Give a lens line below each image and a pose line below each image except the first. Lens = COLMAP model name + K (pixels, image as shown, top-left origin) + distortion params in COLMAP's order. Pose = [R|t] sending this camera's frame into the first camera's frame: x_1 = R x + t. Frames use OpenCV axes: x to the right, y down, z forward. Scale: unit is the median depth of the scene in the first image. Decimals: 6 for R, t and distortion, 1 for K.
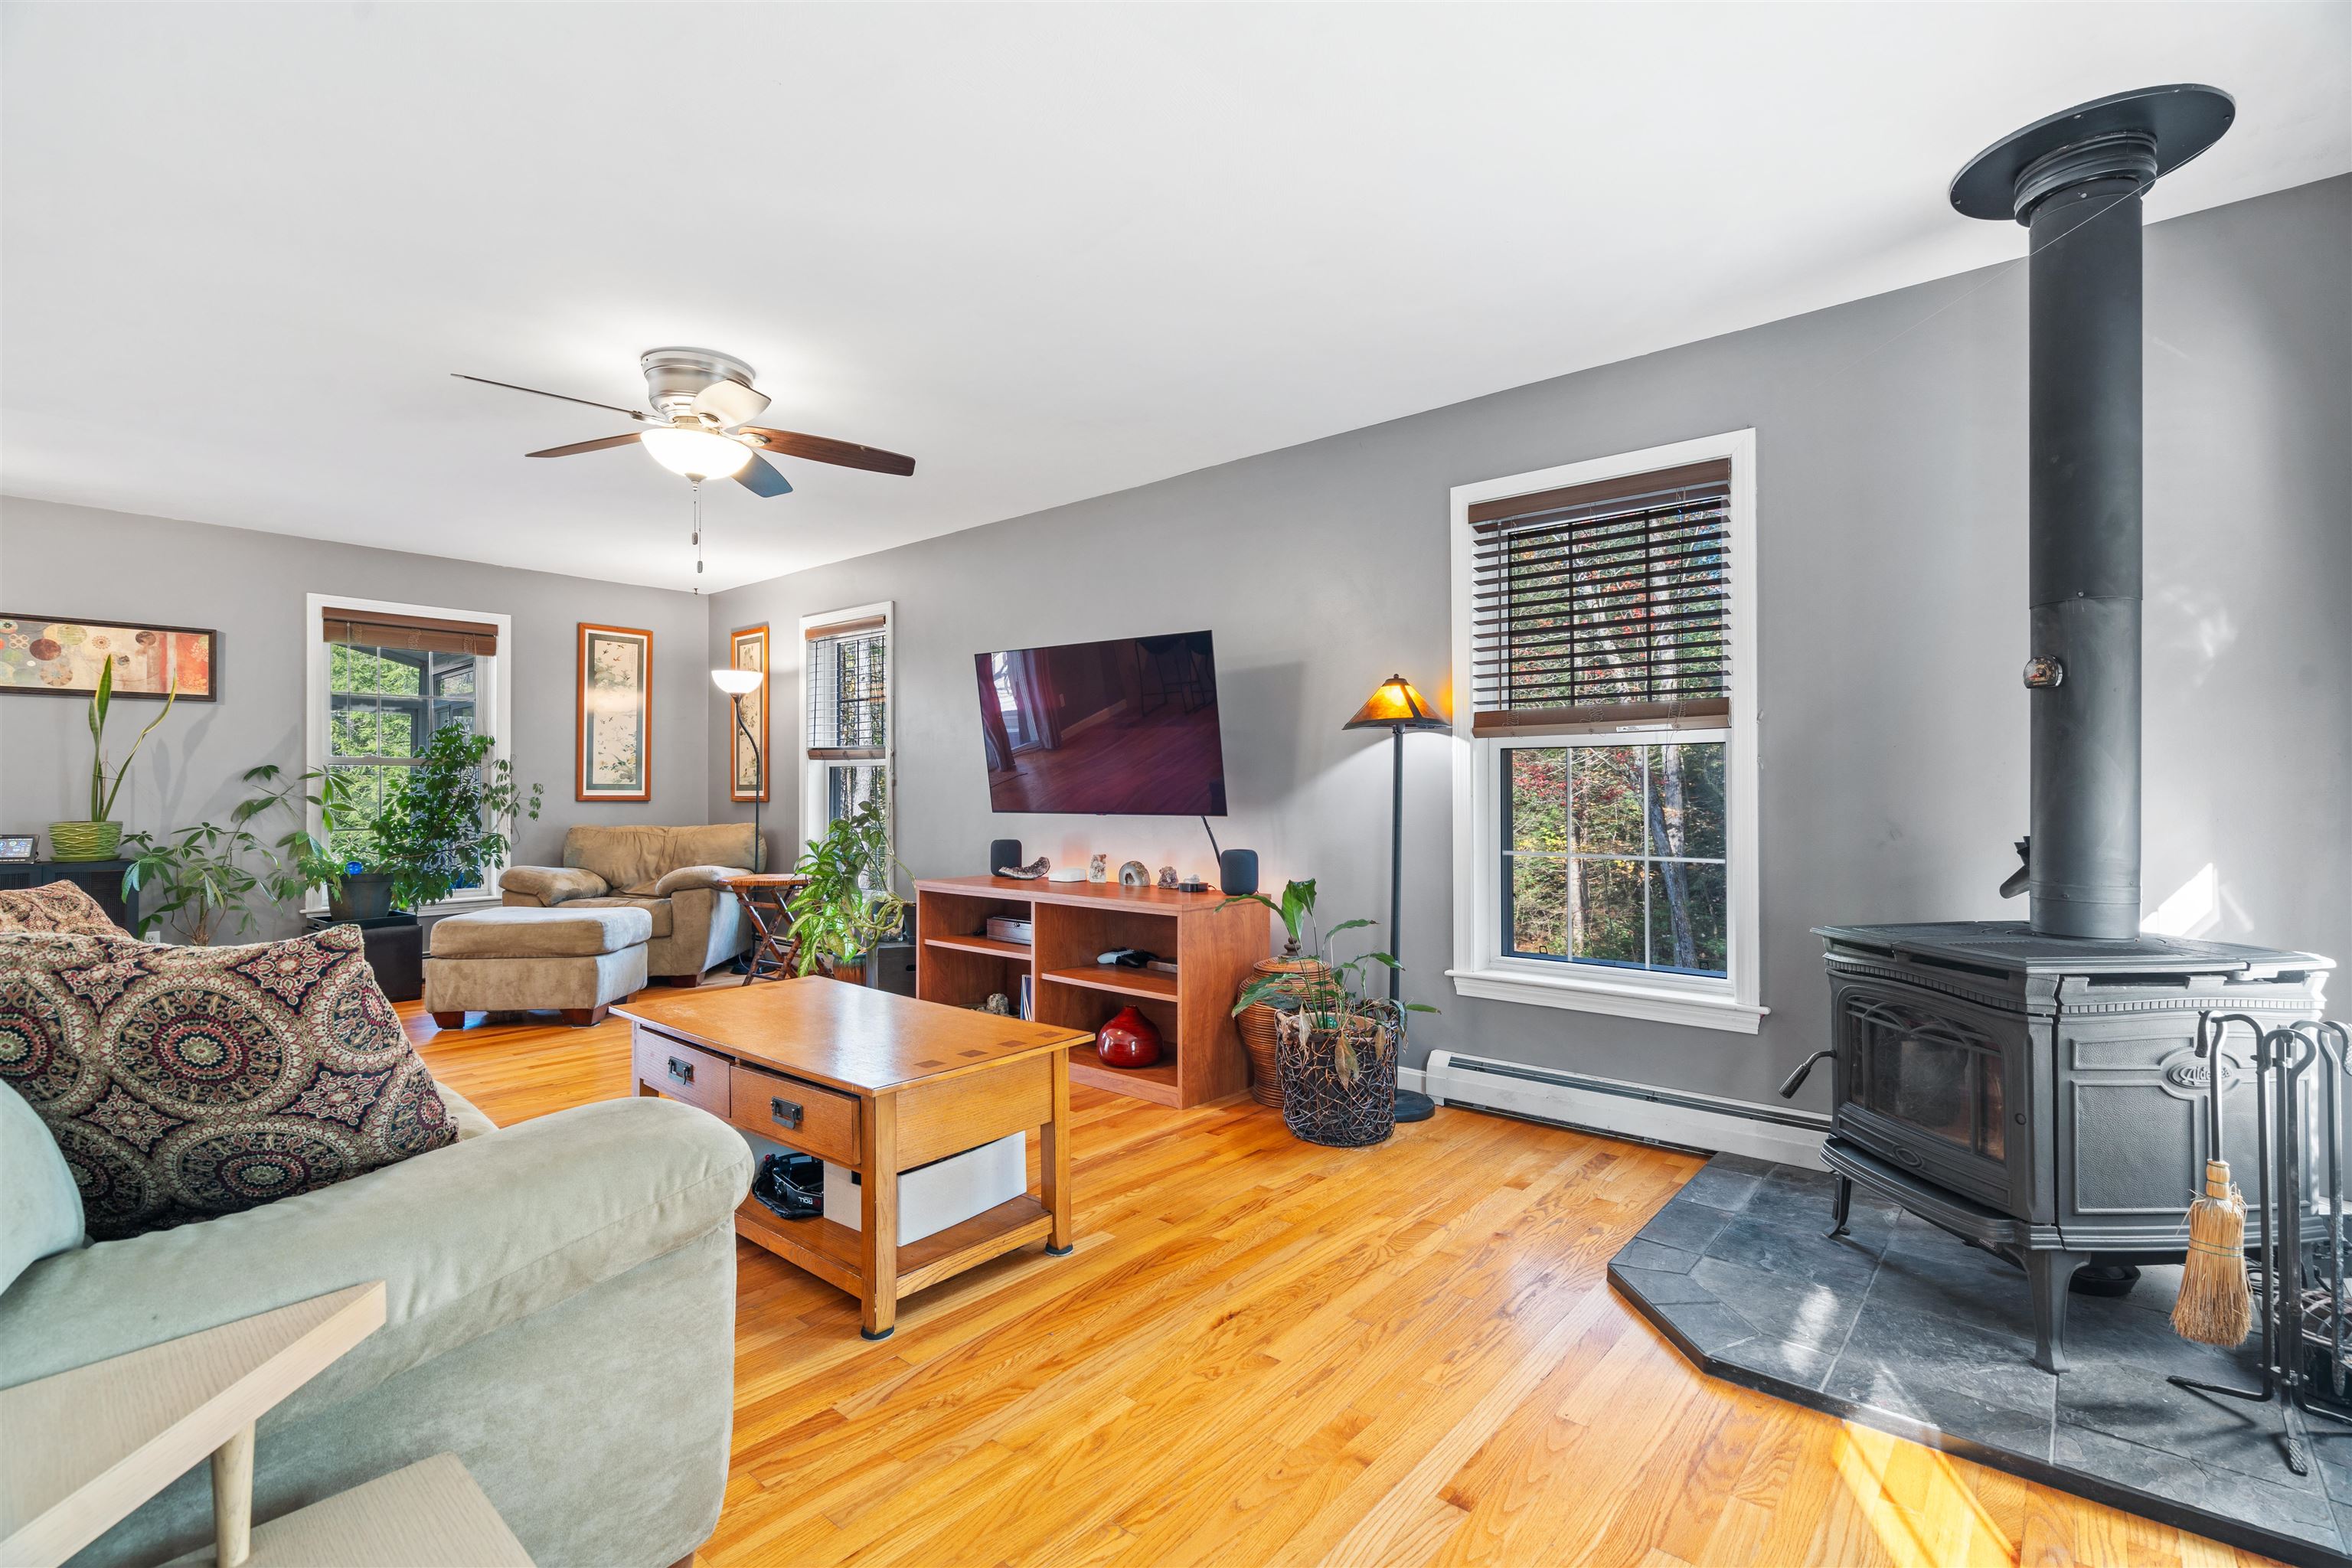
lens RADIAL K [[1082.3, 0, 1163.8], [0, 1082.3, 784.1], [0, 0, 1]] dist [-0.003432, 0.002418]
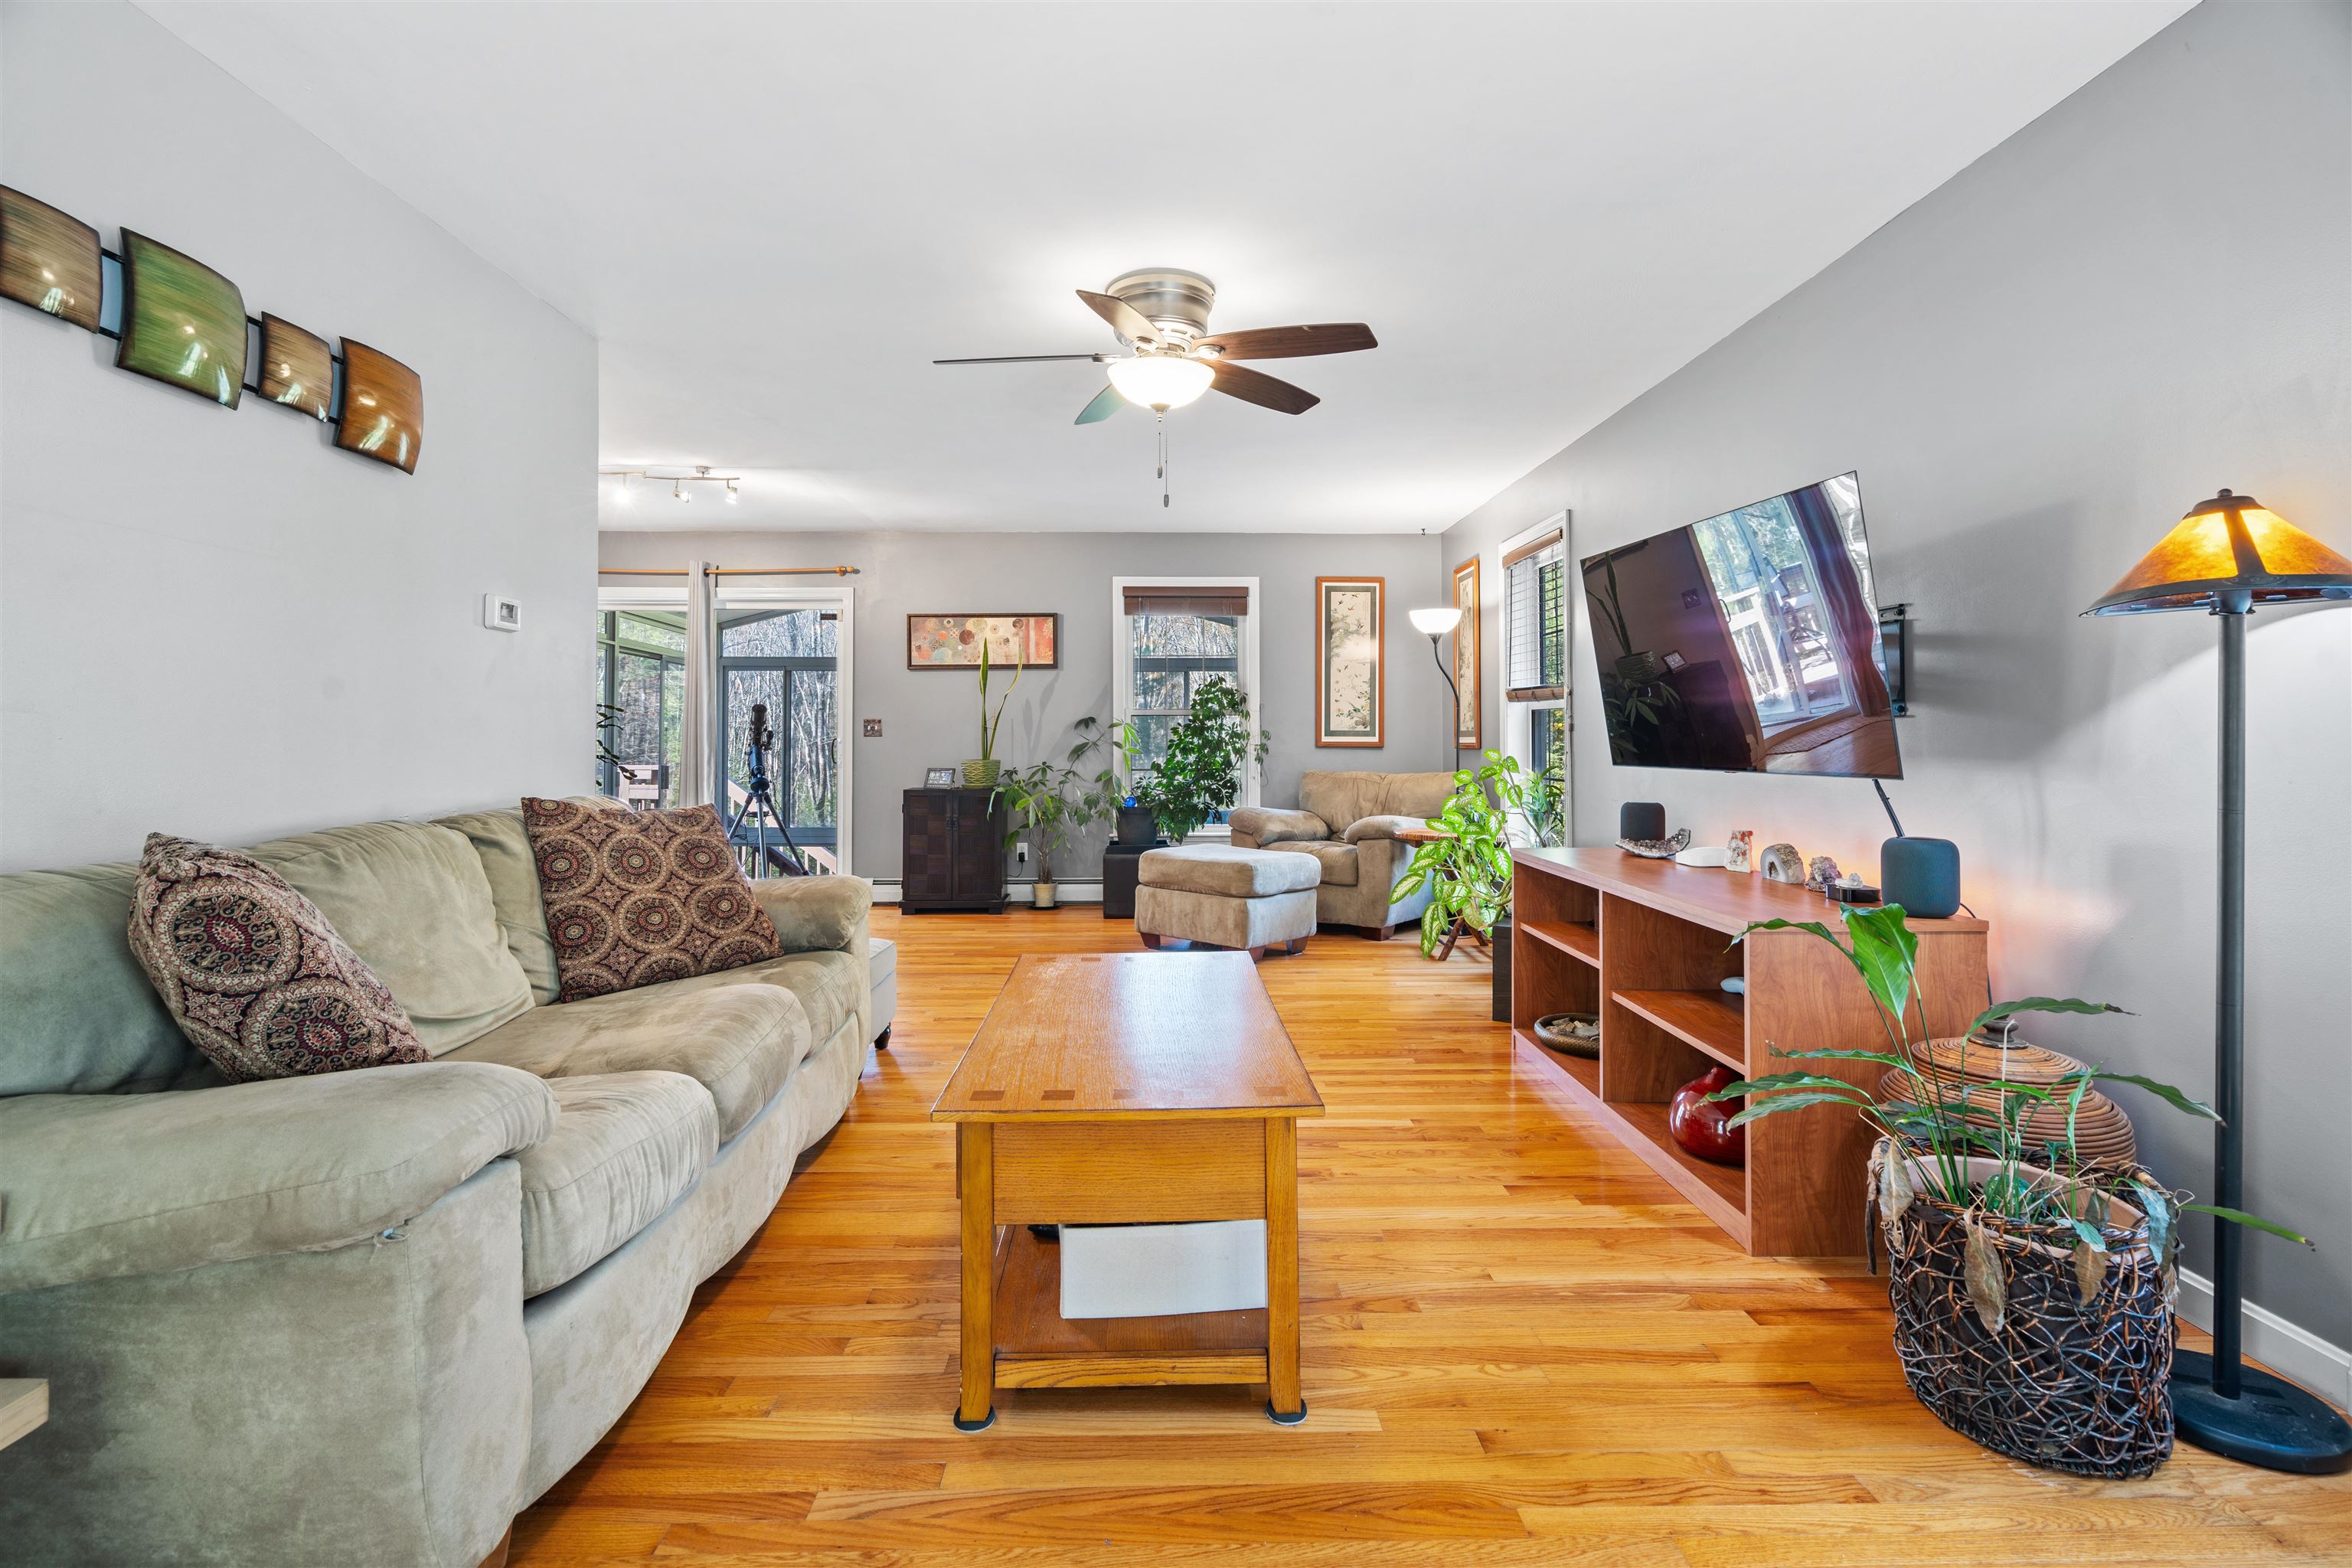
lens RADIAL K [[1082.3, 0, 1167.0], [0, 1082.3, 720.0], [0, 0, 1]] dist [-0.003432, 0.002418]
pose [[0.670002, -0.012329, -0.742257, 0.190339], [0.005061, 0.999915, -0.012040, 0.001887], [0.742342, 0.004310, 0.670007, 0.255843]]
